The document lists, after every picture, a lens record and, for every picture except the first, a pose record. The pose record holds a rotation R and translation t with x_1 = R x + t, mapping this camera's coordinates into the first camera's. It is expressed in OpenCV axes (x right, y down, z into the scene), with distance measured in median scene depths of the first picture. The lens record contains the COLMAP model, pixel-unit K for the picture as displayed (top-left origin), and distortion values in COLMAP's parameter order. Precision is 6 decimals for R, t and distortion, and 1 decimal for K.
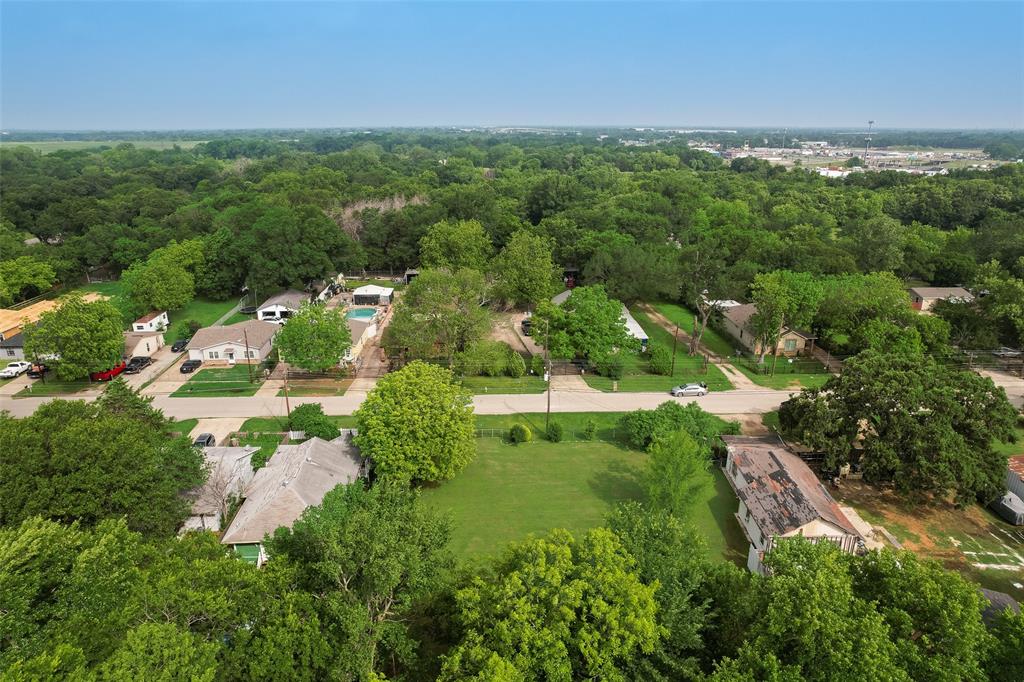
lens RADIAL K [[662.6, 0, 512.0], [0, 662.6, 341.0], [0, 0, 1]] dist [-0.078907, 0.064361]
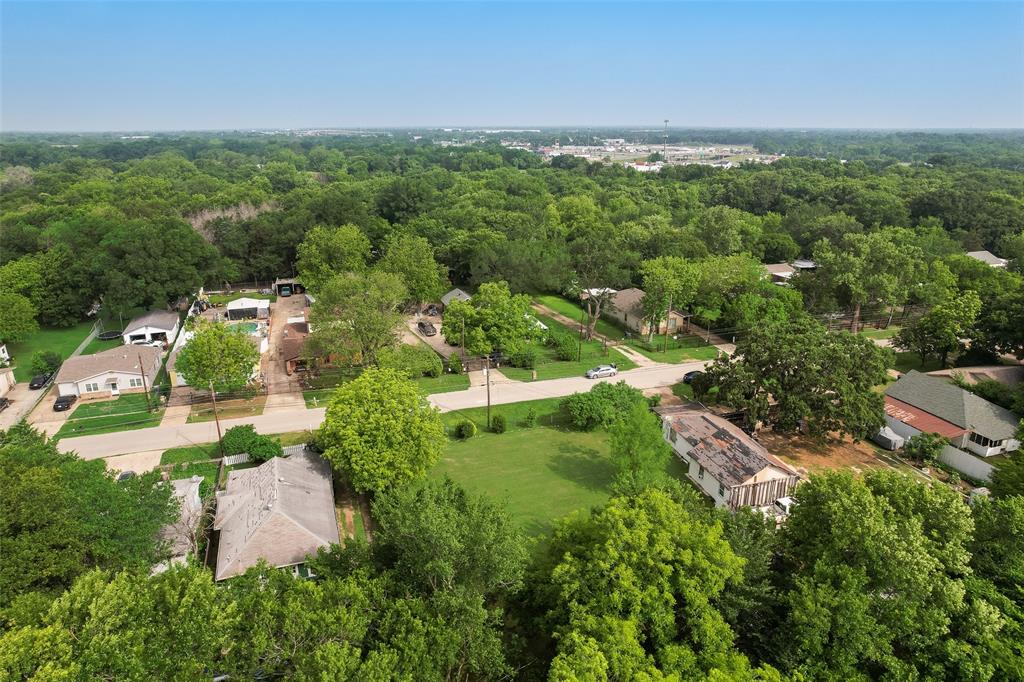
lens RADIAL K [[662.6, 0, 512.0], [0, 662.6, 341.0], [0, 0, 1]] dist [-0.078907, 0.064361]
pose [[0.960088, -0.088172, 0.265438, -0.132371], [0.088549, 0.996016, 0.010570, -0.000016], [-0.265312, 0.013356, 0.964070, -0.002356]]
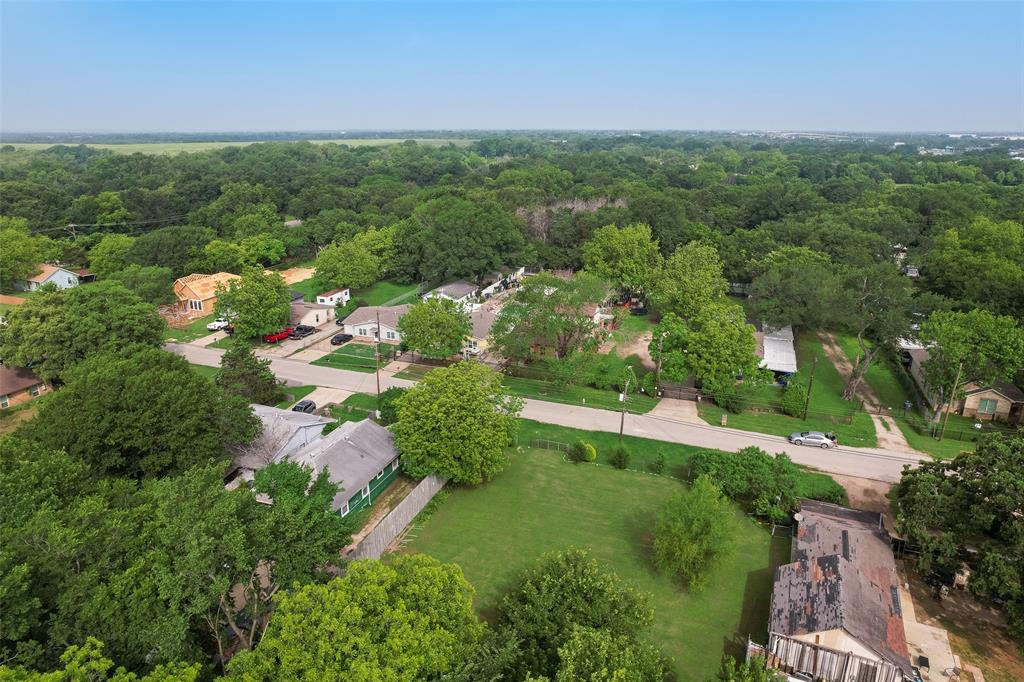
lens RADIAL K [[662.6, 0, 512.0], [0, 662.6, 341.0], [0, 0, 1]] dist [-0.078907, 0.064361]
pose [[0.918728, 0.122517, -0.375405, 0.184780], [-0.124047, 0.992071, 0.020191, -0.016346], [0.374902, 0.028018, 0.926641, 0.069135]]
